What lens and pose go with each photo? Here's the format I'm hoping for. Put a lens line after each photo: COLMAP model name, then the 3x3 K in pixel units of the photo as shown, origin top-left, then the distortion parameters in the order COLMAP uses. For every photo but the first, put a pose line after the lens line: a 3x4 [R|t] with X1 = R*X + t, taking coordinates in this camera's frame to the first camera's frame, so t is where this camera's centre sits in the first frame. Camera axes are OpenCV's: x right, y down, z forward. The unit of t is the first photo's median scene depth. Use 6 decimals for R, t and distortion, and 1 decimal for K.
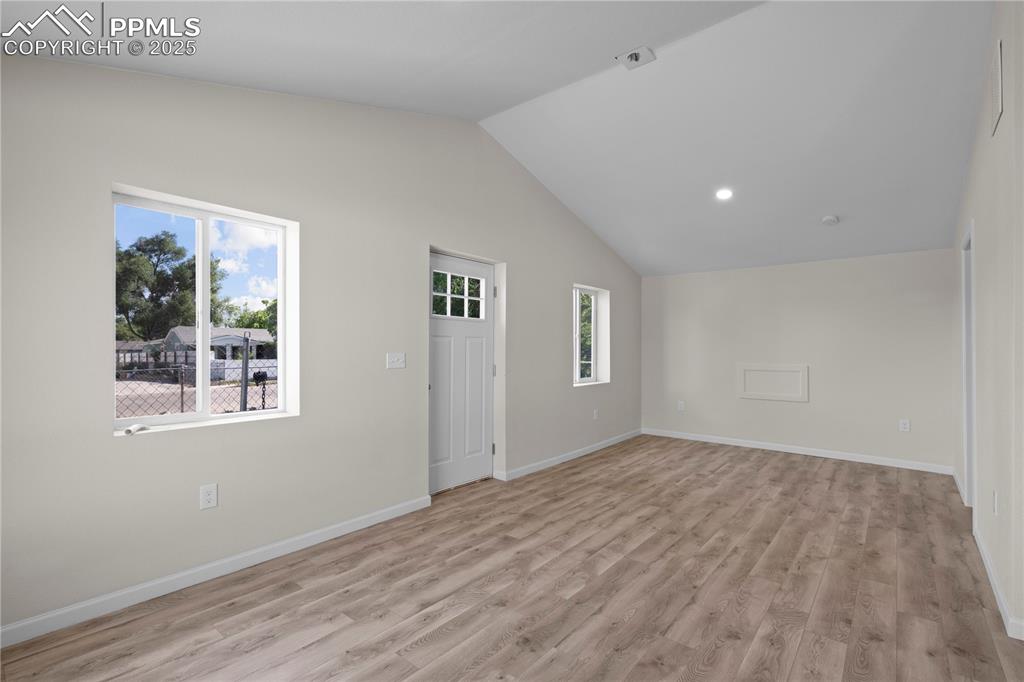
lens RADIAL K [[463.7, 0, 509.7], [0, 463.7, 348.4], [0, 0, 1]] dist [-0.003487, 0.000163]
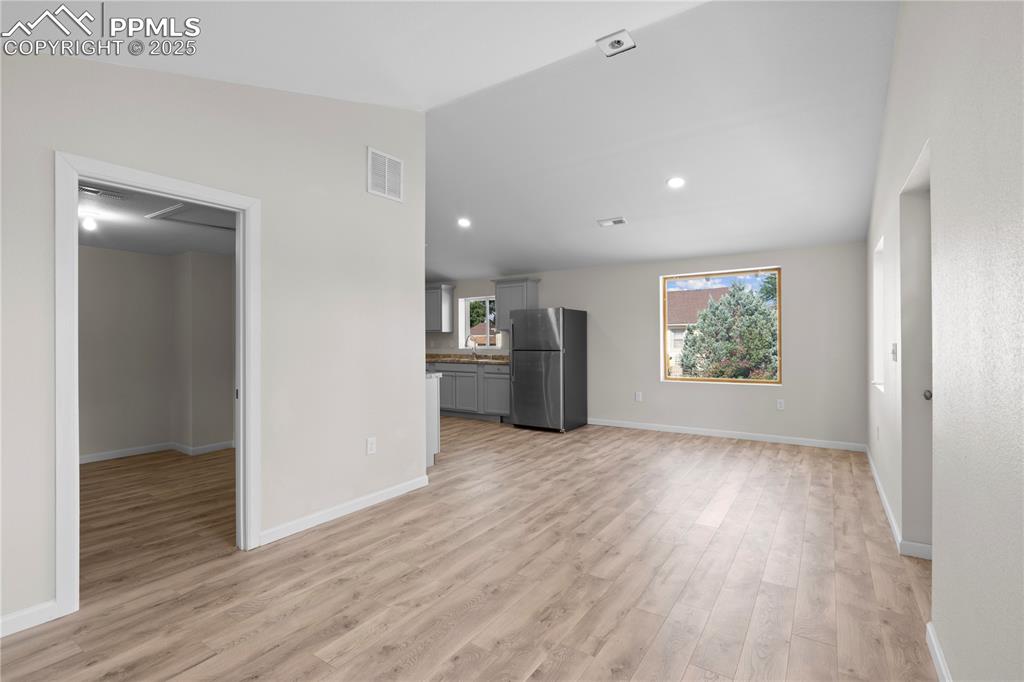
lens RADIAL K [[463.7, 0, 508.8], [0, 463.7, 337.5], [0, 0, 1]] dist [-0.003487, 0.000163]
pose [[-0.995328, 0.004031, -0.096472, 0.573175], [0.004877, 0.999952, -0.008530, 0.003630], [0.096433, -0.008961, -0.995299, 1.884995]]
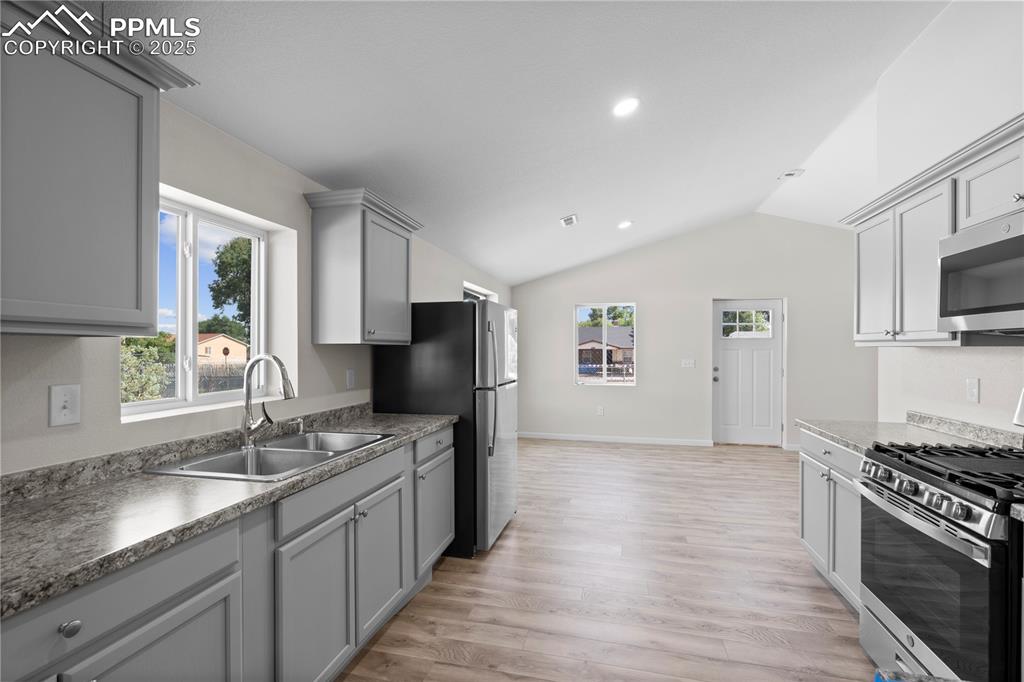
lens RADIAL K [[463.7, 0, 513.6], [0, 463.7, 348.8], [0, 0, 1]] dist [-0.003487, 0.000163]
pose [[0.444053, 0.001587, -0.895999, 1.222862], [0.002322, 0.999993, 0.002923, -0.043423], [0.895998, -0.003378, 0.444046, -0.522316]]
